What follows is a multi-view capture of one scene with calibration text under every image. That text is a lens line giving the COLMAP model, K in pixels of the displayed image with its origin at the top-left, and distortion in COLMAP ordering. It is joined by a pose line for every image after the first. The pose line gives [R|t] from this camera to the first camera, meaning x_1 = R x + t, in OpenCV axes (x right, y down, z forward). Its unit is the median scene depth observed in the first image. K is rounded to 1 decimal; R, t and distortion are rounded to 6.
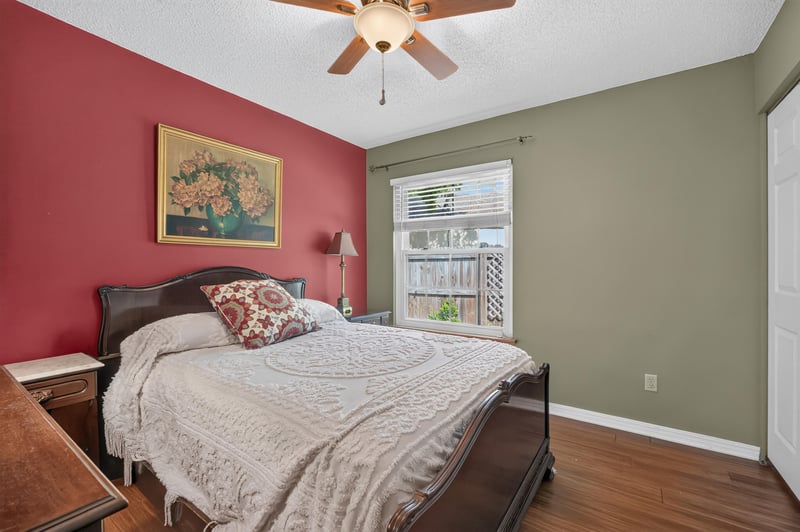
lens RADIAL K [[341.6, 0, 398.0], [0, 341.6, 267.5], [0, 0, 1]] dist [-0.017605, 0.000002]
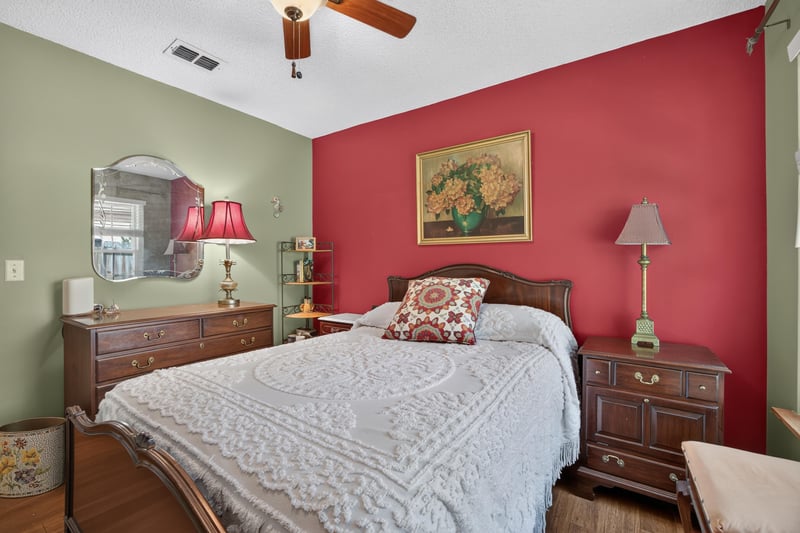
lens RADIAL K [[341.6, 0, 397.3], [0, 341.6, 259.0], [0, 0, 1]] dist [-0.017605, 0.000002]
pose [[0.020395, -0.010160, -0.999740, 0.524392], [-0.004585, 0.999937, -0.010256, -0.005360], [0.999781, 0.004793, 0.020348, 0.776503]]
